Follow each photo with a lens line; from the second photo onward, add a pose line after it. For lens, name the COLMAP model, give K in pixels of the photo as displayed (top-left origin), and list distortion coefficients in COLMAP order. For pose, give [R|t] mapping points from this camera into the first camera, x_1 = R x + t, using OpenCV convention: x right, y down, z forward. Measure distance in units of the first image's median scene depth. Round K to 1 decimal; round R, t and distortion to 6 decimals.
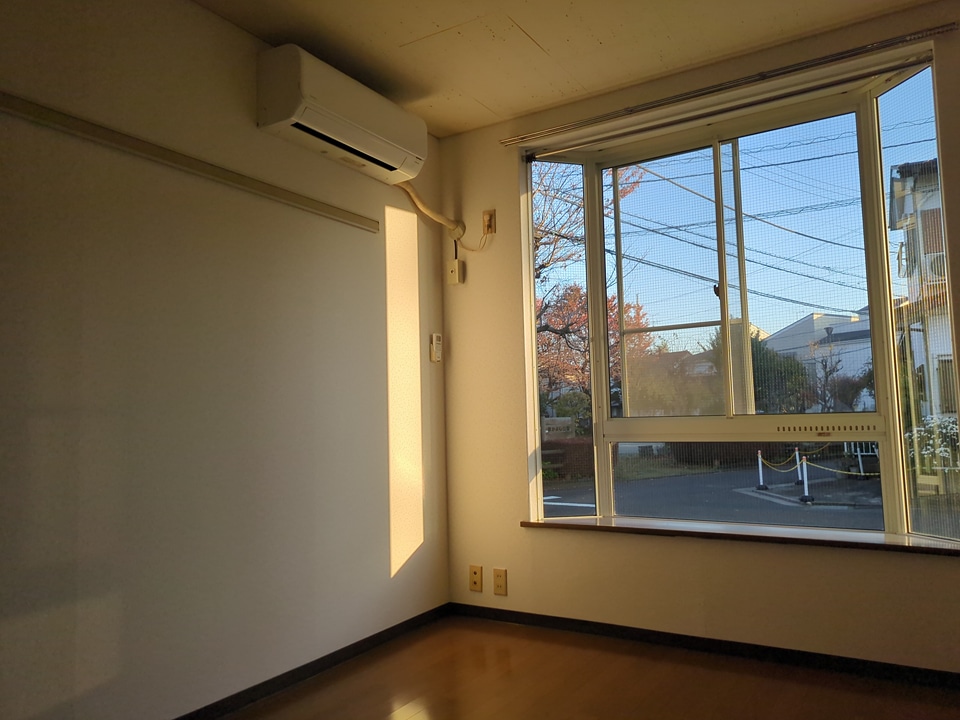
lens RADIAL K [[715.1, 0, 479.9], [0, 715.1, 356.1], [0, 0, 1]] dist [0.048276, -0.038759]
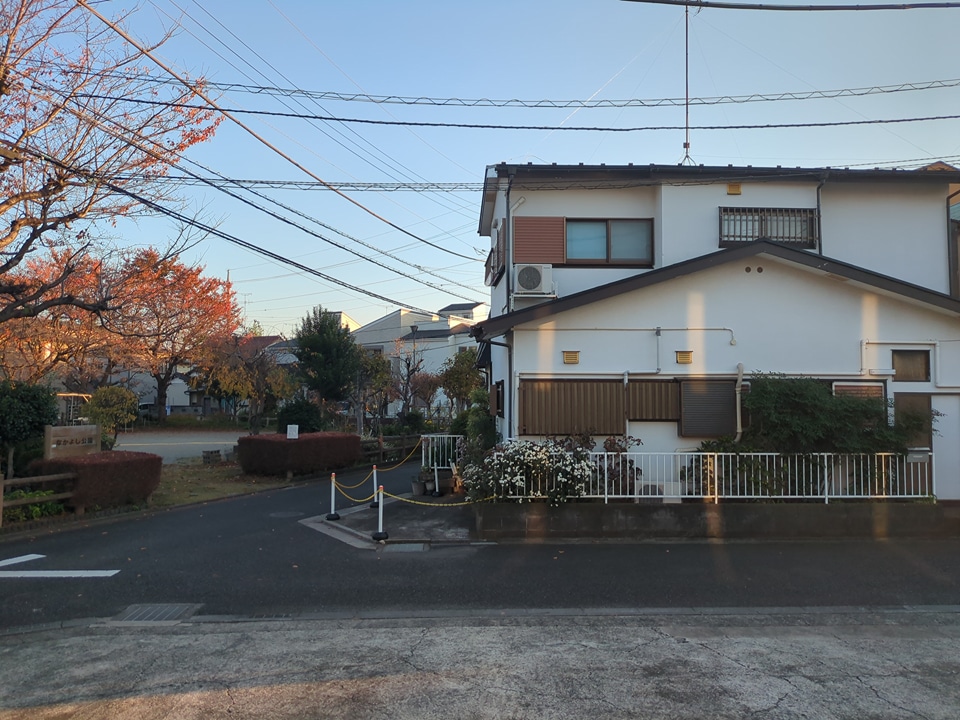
lens RADIAL K [[702.9, 0, 485.8], [0, 702.9, 361.8], [0, 0, 1]] dist [0.036788, -0.025407]
pose [[0.846512, 0.049935, 0.530023, 0.079697], [-0.068664, 0.997516, 0.015687, -0.019392], [-0.527924, -0.049673, 0.847838, 0.178201]]
